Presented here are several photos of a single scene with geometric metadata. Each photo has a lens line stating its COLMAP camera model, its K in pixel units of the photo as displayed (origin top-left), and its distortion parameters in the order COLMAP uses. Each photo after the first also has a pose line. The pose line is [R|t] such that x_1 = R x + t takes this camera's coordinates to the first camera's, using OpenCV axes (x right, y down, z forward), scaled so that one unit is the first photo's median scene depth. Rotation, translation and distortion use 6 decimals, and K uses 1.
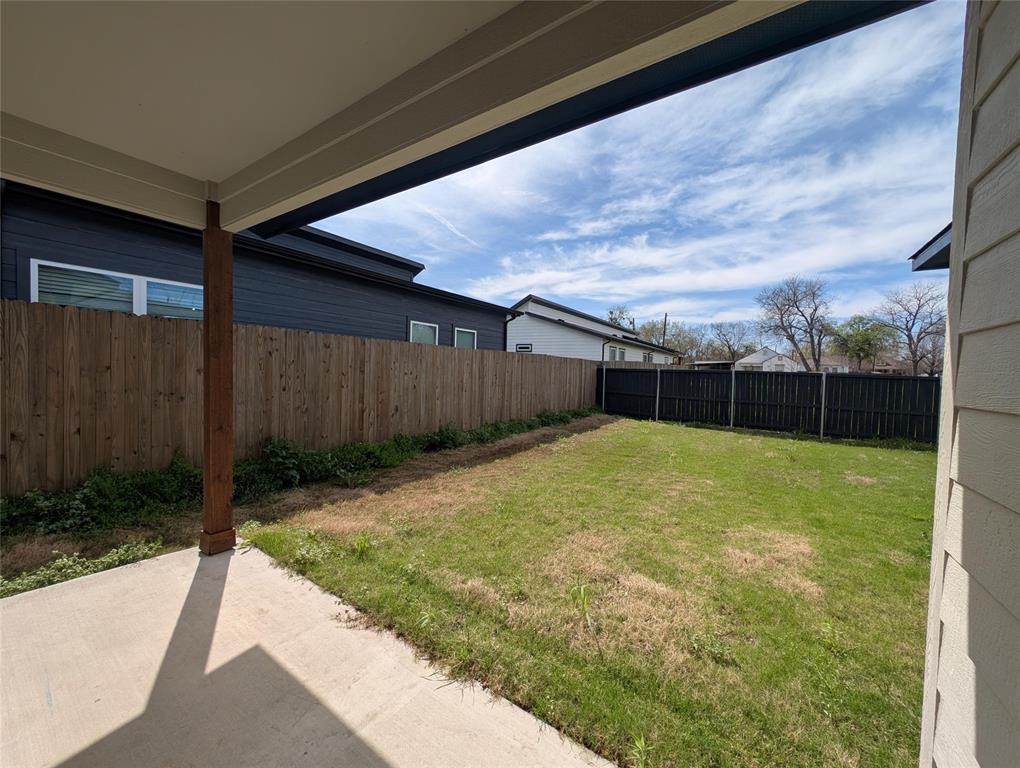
lens RADIAL K [[386.6, 0, 509.7], [0, 386.6, 383.4], [0, 0, 1]] dist [0.003032, -0.000621]
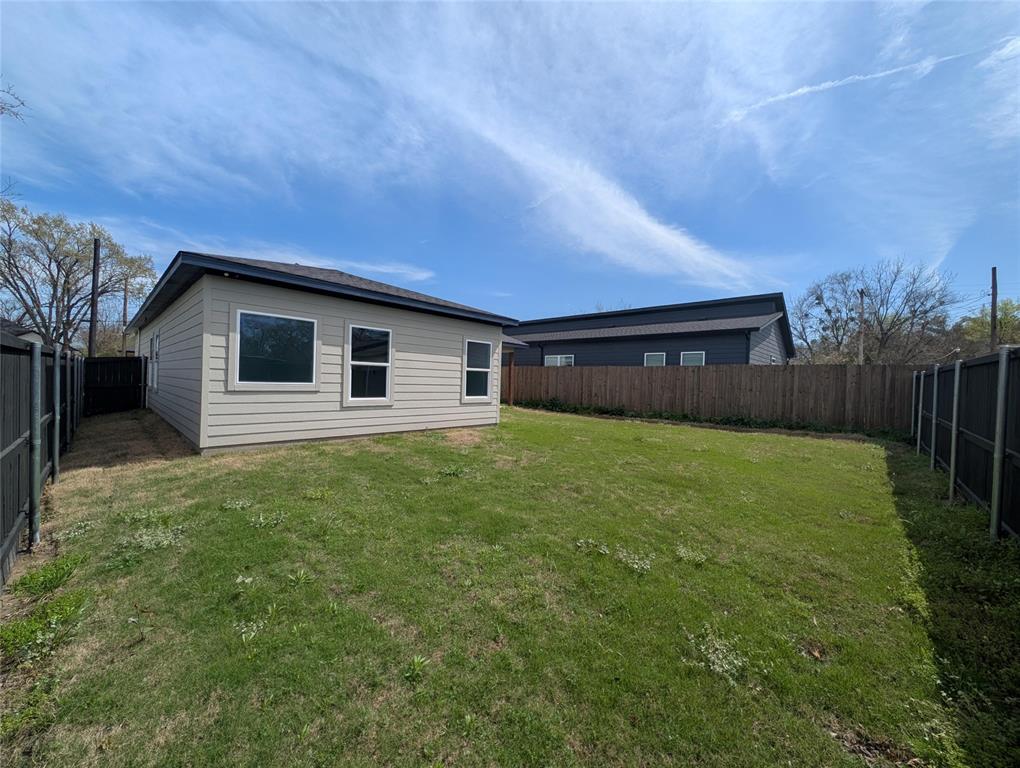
lens RADIAL K [[386.6, 0, 509.4], [0, 386.6, 385.3], [0, 0, 1]] dist [0.003032, -0.000621]
pose [[-0.165238, -0.026127, -0.985908, 0.195584], [-0.070726, 0.997389, -0.014578, 0.007558], [0.983714, 0.067321, -0.166655, 0.076269]]
